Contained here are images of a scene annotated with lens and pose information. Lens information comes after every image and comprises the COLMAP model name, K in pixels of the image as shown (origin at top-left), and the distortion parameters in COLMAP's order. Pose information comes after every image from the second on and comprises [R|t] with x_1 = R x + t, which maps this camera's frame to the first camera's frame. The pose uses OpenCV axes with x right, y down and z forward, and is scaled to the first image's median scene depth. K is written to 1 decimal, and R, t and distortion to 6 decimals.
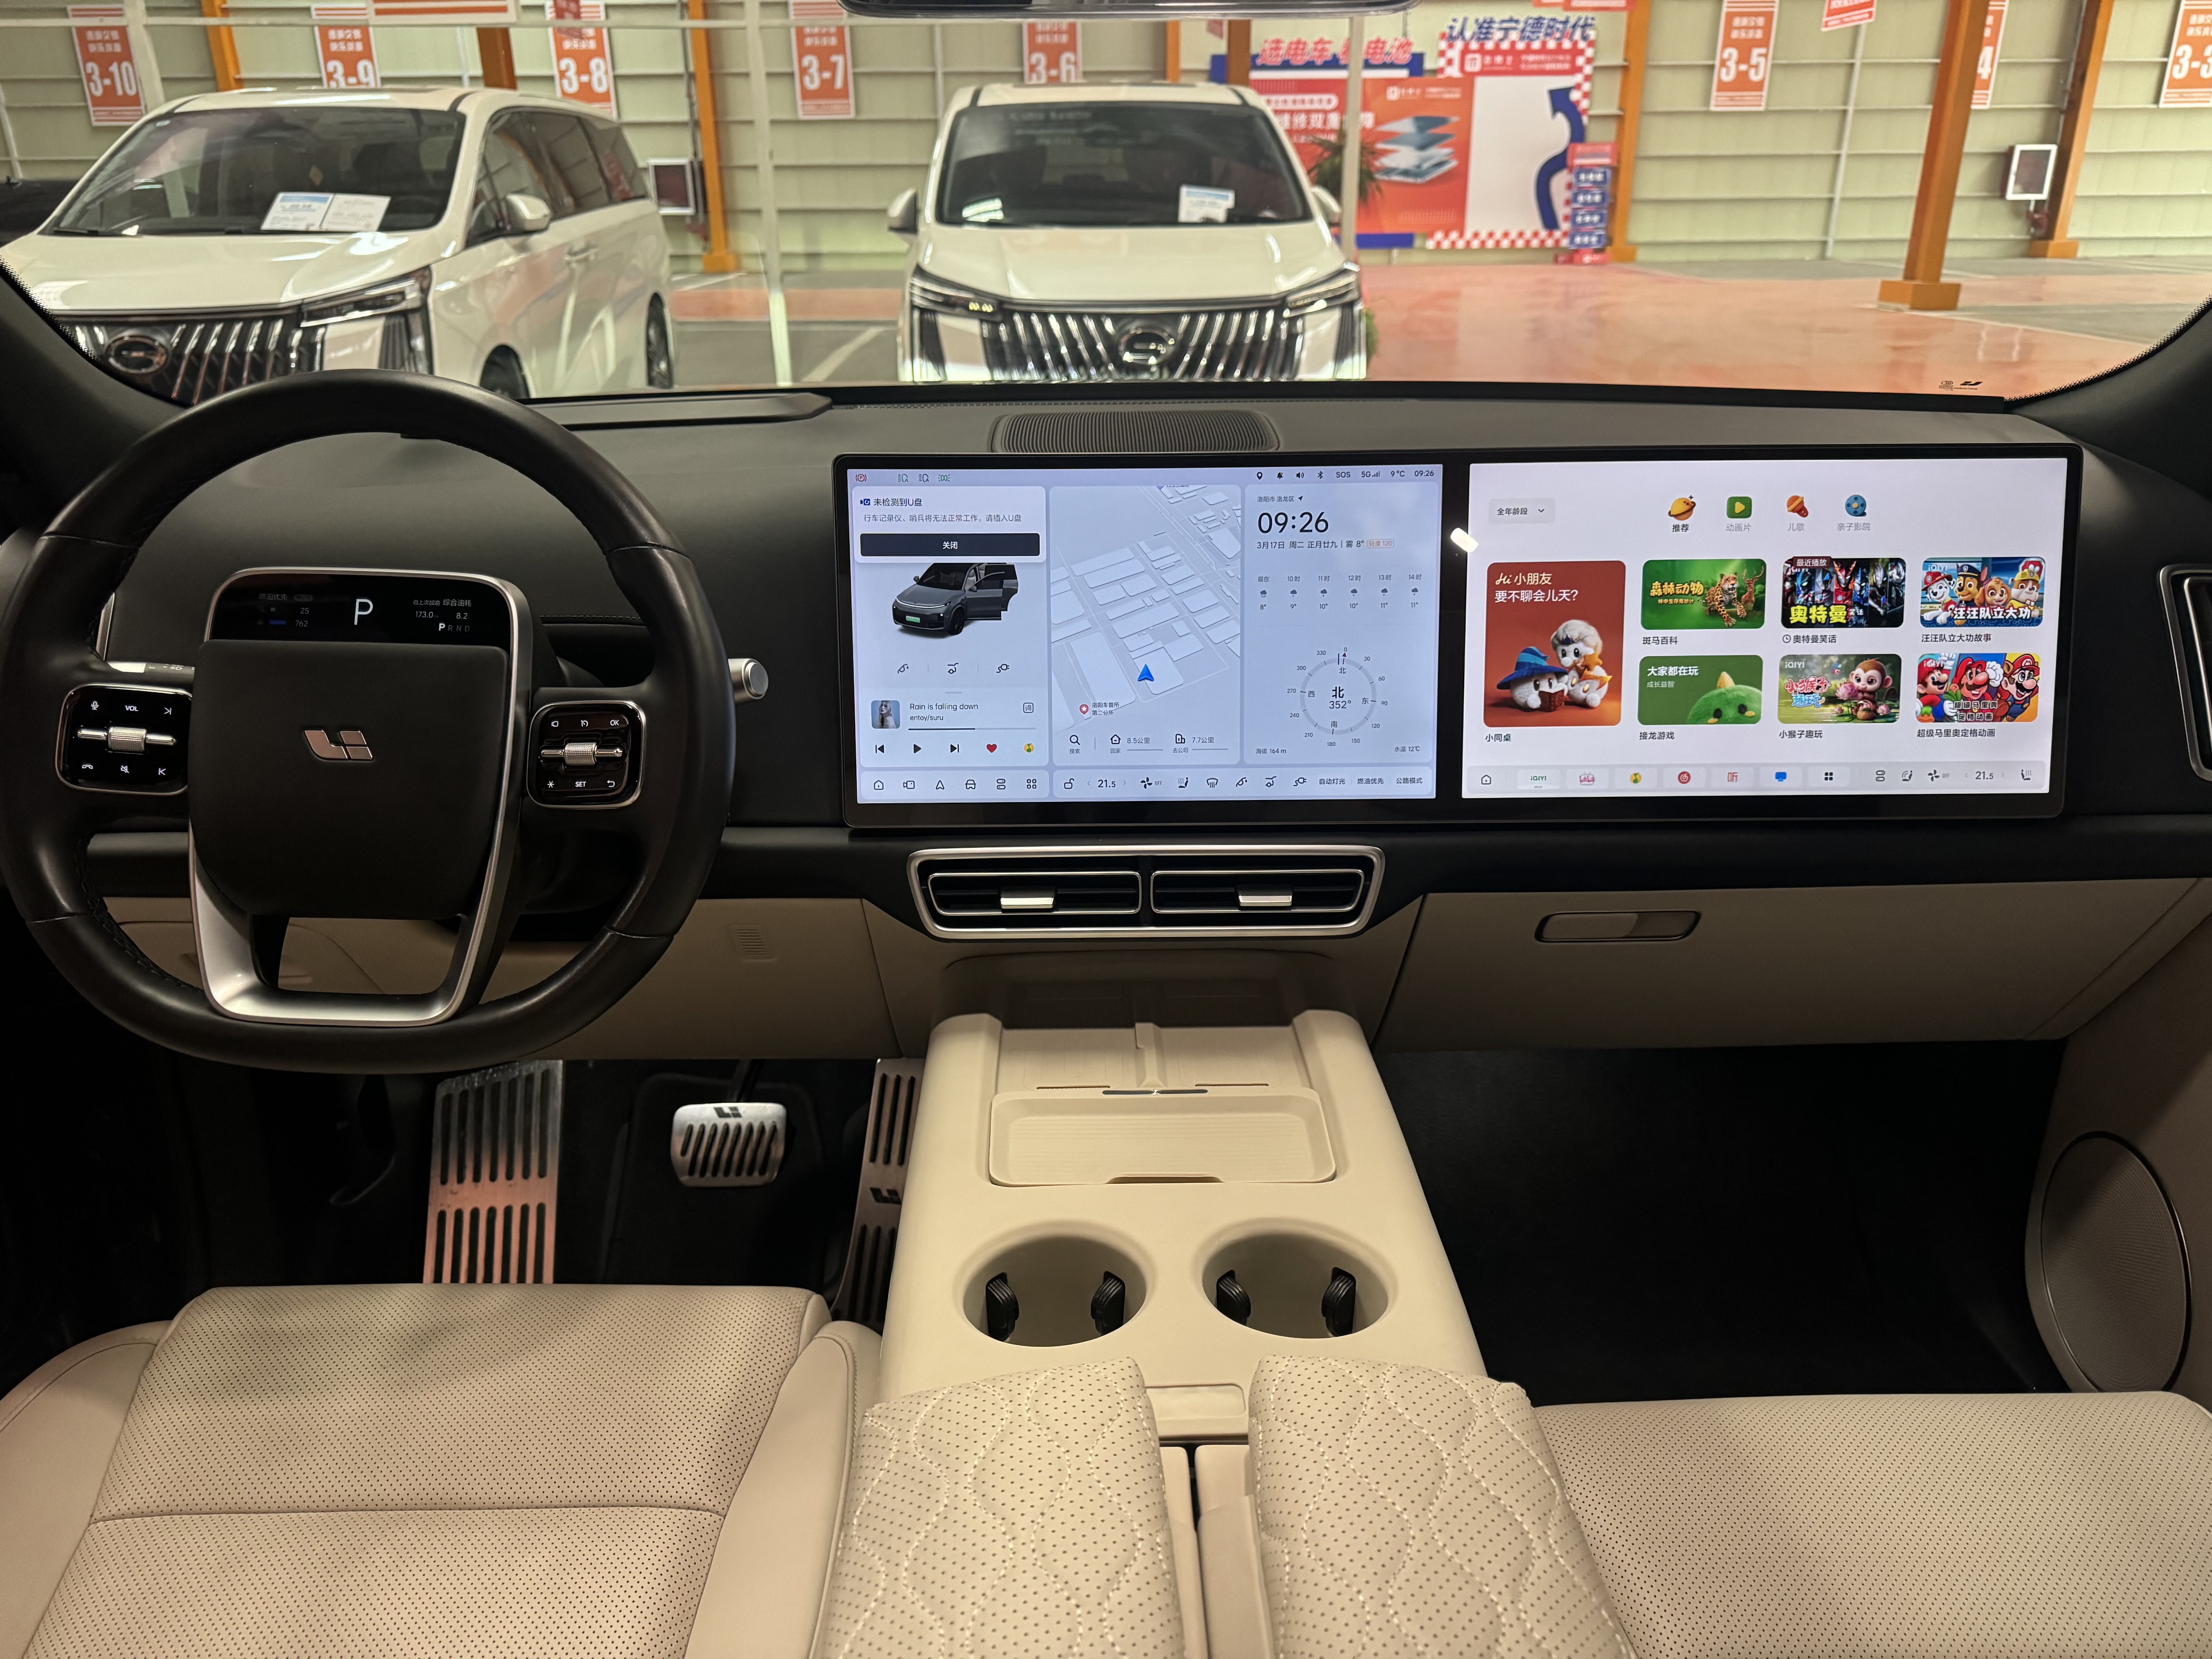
lens RADIAL K [[1563.5, 0, 1106.0], [0, 1563.5, 829.5], [0, 0, 1]] dist [0.112255, -0.115910]
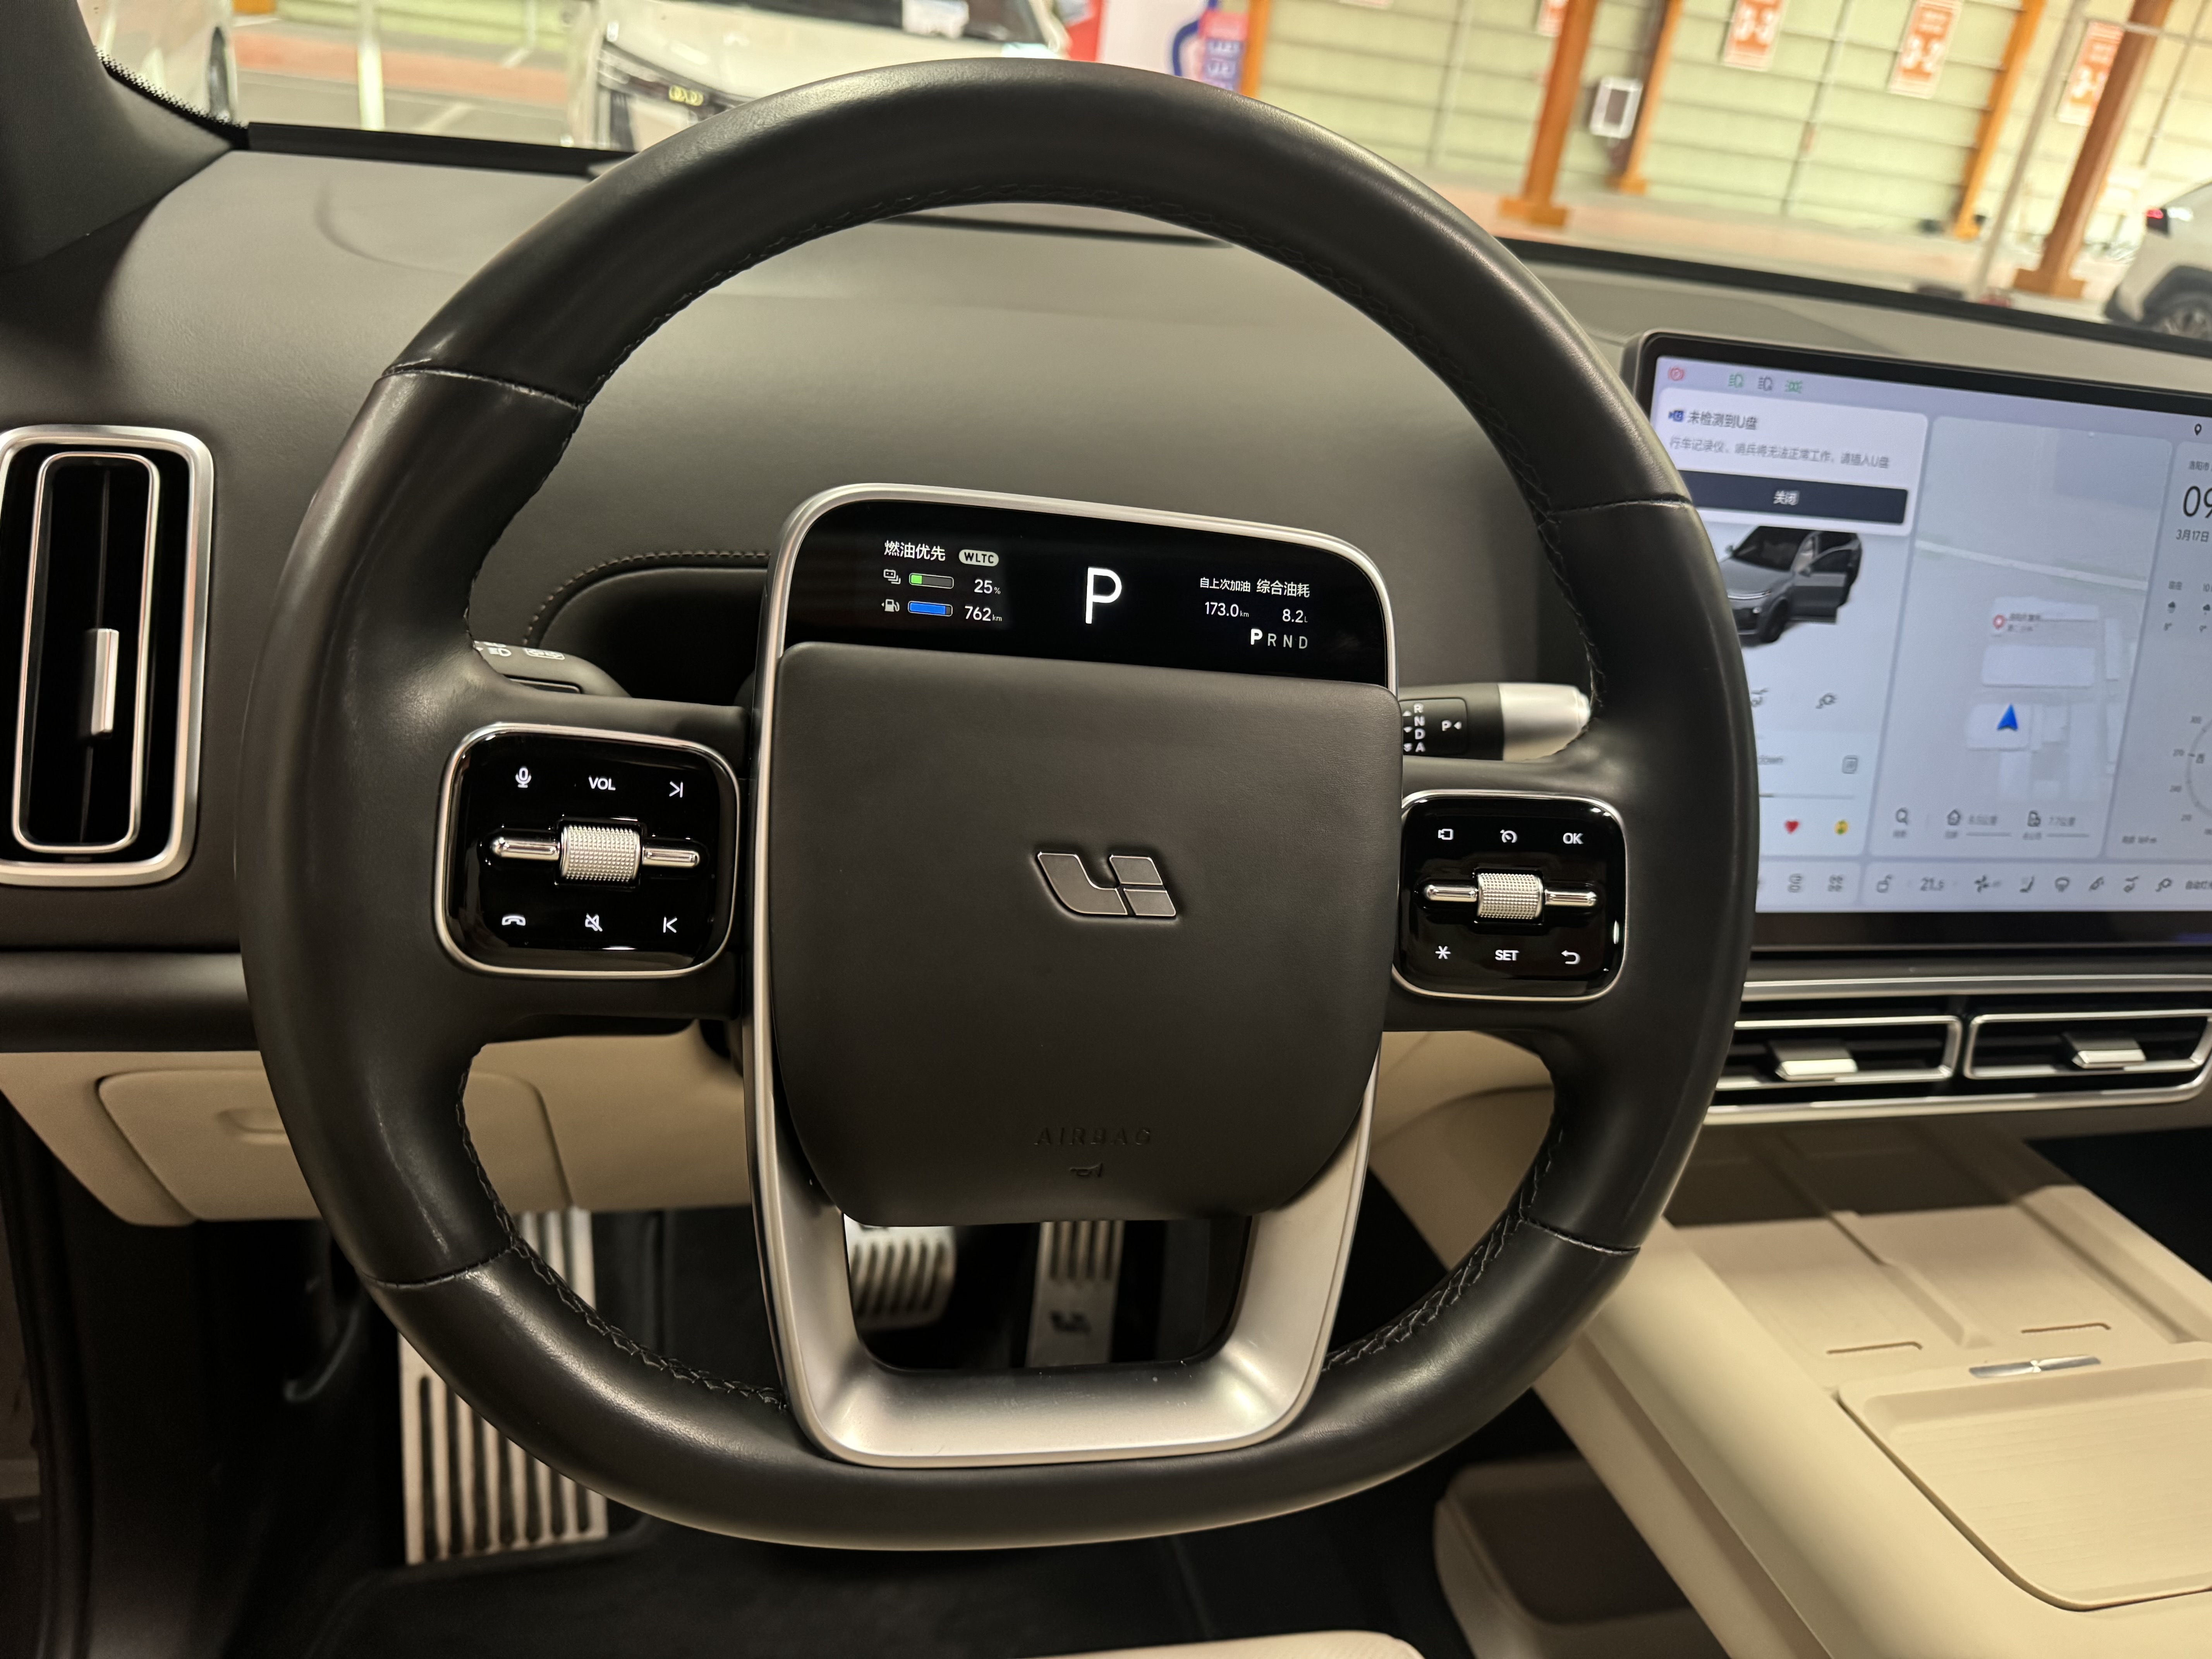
lens RADIAL K [[1624.6, 0, 1106.0], [0, 1624.6, 829.5], [0, 0, 1]] dist [-0.025165, -0.003561]
pose [[0.967492, 0.022061, 0.251937, -0.517876], [-0.043195, 0.995965, 0.078665, -0.093091], [-0.249185, -0.086990, 0.964541, 0.462193]]
